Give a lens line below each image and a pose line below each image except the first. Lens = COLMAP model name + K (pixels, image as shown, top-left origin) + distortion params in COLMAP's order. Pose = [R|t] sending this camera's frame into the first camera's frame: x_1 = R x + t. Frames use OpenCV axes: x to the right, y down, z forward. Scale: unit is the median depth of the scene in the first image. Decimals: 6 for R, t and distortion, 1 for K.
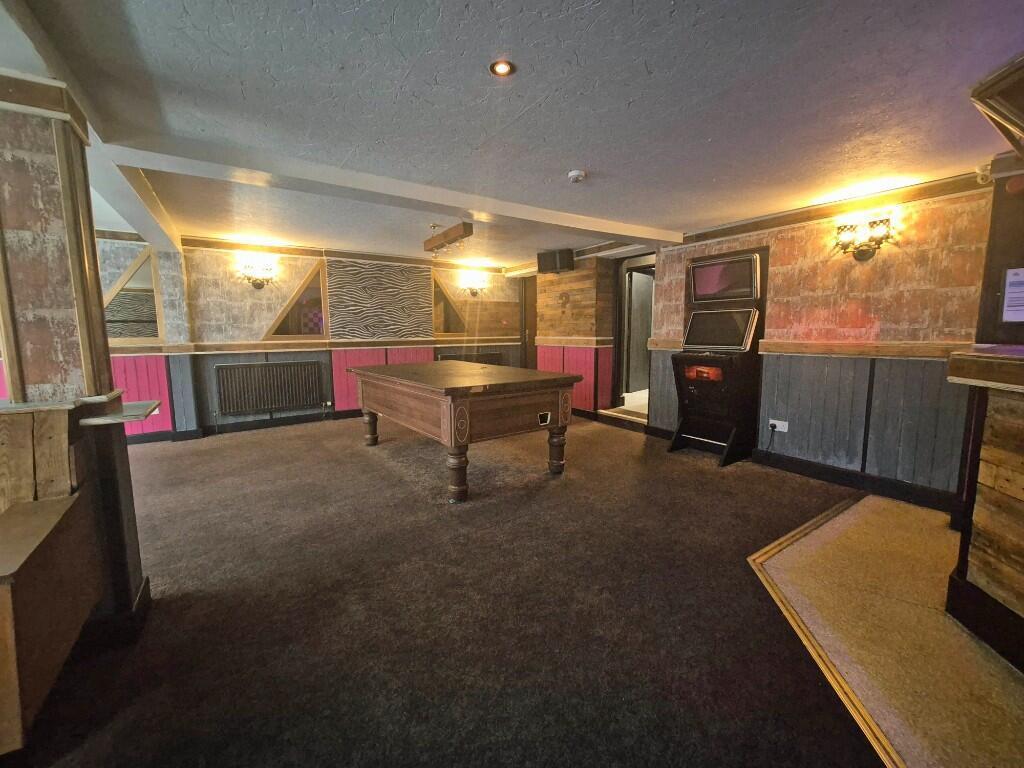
lens RADIAL K [[418.3, 0, 505.6], [0, 418.3, 379.0], [0, 0, 1]] dist [-0.000081, 0.000733]
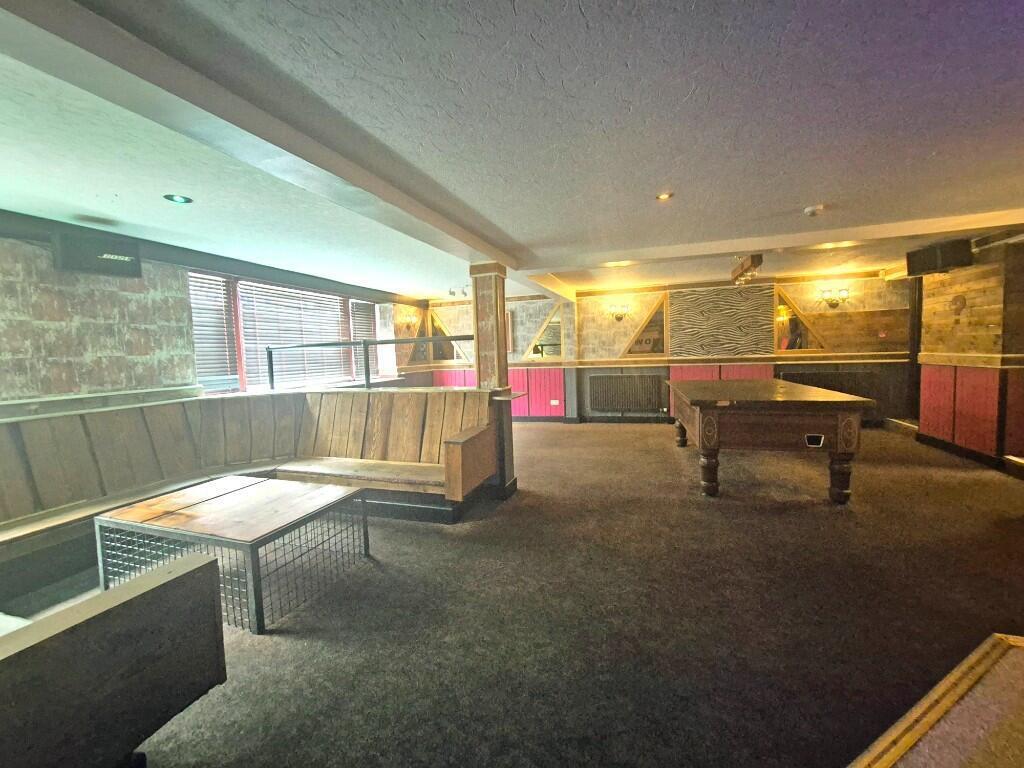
lens RADIAL K [[418.3, 0, 511.8], [0, 418.3, 380.5], [0, 0, 1]] dist [-0.000081, 0.000733]
pose [[0.623802, 0.043114, -0.780393, 0.384166], [-0.062833, 0.998012, 0.004911, -0.006641], [0.779053, 0.045971, 0.625270, -0.174887]]
